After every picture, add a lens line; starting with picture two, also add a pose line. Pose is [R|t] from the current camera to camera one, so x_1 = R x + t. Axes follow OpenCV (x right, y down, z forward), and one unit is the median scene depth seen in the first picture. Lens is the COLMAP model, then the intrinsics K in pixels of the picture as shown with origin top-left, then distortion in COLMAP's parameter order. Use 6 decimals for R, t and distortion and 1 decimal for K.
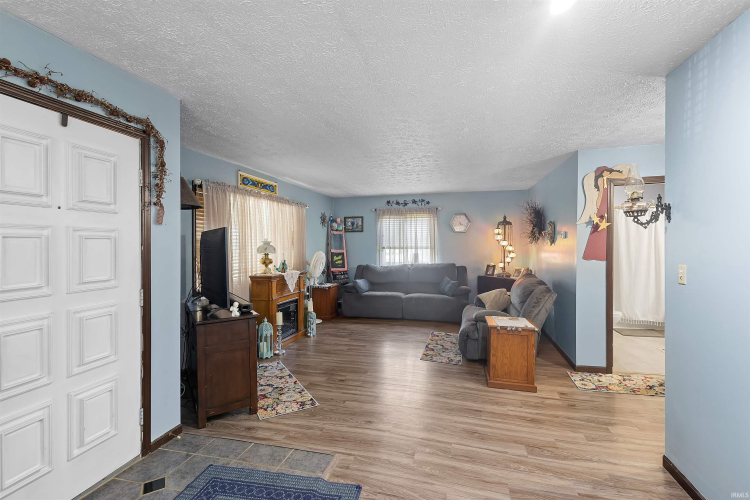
lens RADIAL K [[339.5, 0, 370.1], [0, 339.5, 251.4], [0, 0, 1]] dist [0.015766, -0.005002]
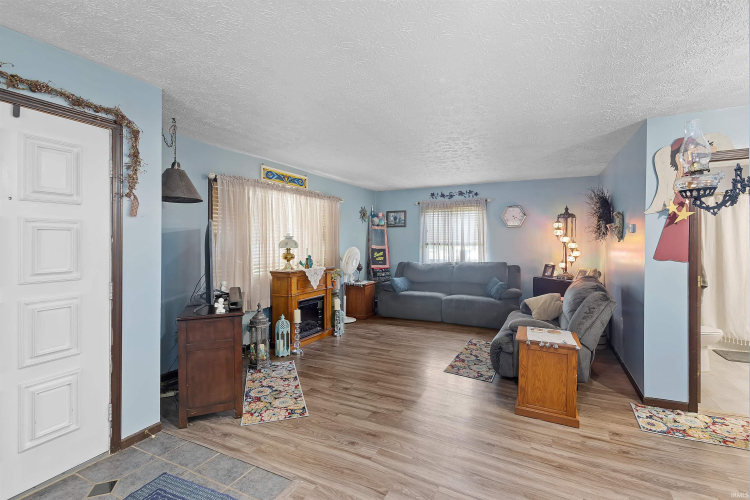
lens RADIAL K [[342.7, 0, 369.9], [0, 342.7, 244.6], [0, 0, 1]] dist [0.016401, -0.005660]
pose [[0.979323, 0.007646, -0.202160, 0.111826], [-0.009771, 0.999907, -0.009516, 0.002241], [0.202068, 0.011294, 0.979306, 0.076749]]
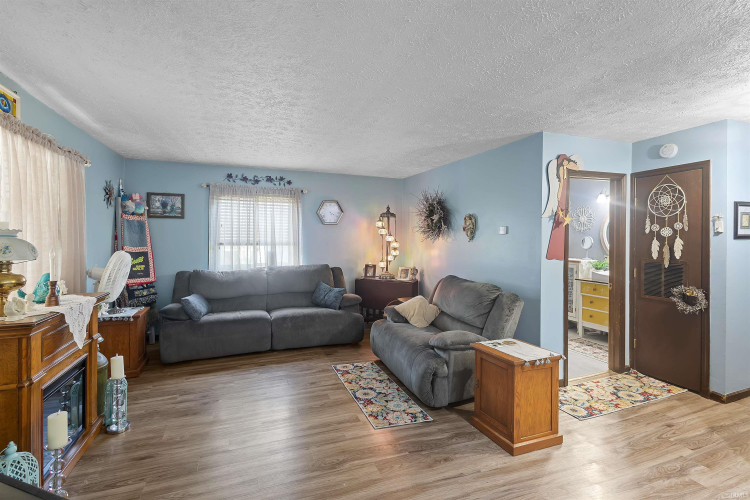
lens RADIAL K [[350.6, 0, 372.2], [0, 350.6, 241.0], [0, 0, 1]] dist [0.014518, -0.004291]
pose [[0.806471, 0.004449, 0.591257, -0.188174], [0.003607, 0.999916, -0.012444, -0.009225], [-0.591263, 0.012168, 0.806387, 0.398225]]
